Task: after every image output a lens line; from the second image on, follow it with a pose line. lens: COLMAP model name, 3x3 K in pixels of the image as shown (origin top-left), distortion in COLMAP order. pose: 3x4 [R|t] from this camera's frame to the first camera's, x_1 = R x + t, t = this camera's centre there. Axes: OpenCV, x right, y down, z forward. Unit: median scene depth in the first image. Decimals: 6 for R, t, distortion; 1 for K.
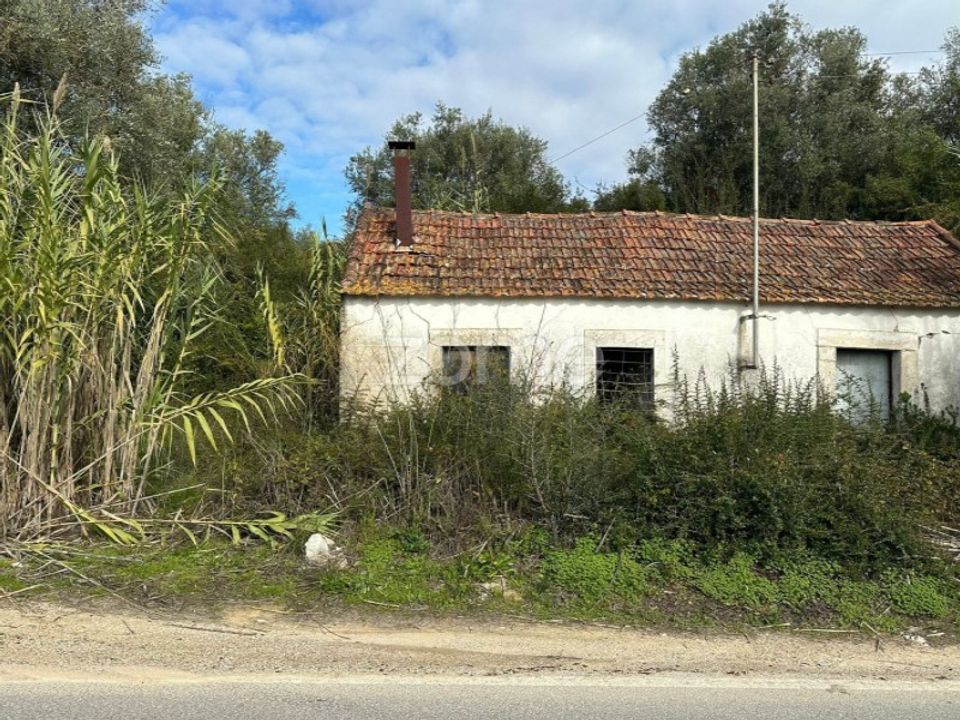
lens RADIAL K [[768.3, 0, 480.0], [0, 768.3, 360.0], [0, 0, 1]] dist [0.059806, -0.054586]
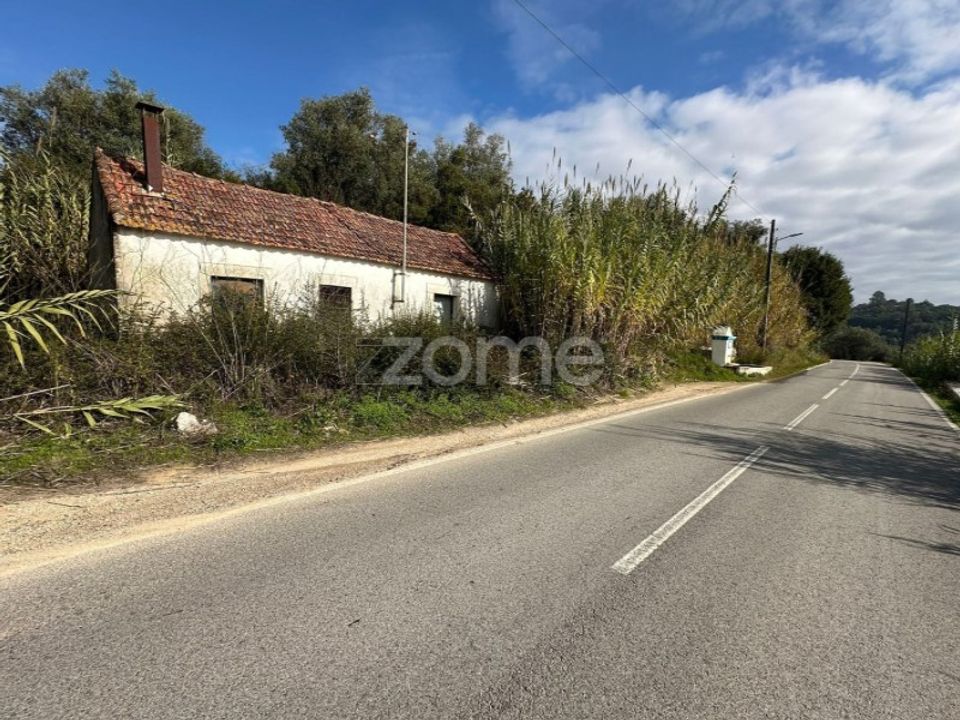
lens RADIAL K [[458.1, 0, 447.3], [0, 458.1, 361.7], [0, 0, 1]] dist [0.012393, -0.000001]
pose [[0.730570, -0.045321, 0.681332, -0.328409], [-0.054850, 0.990676, 0.124712, 0.009821], [-0.680631, -0.128482, 0.721272, 0.093266]]
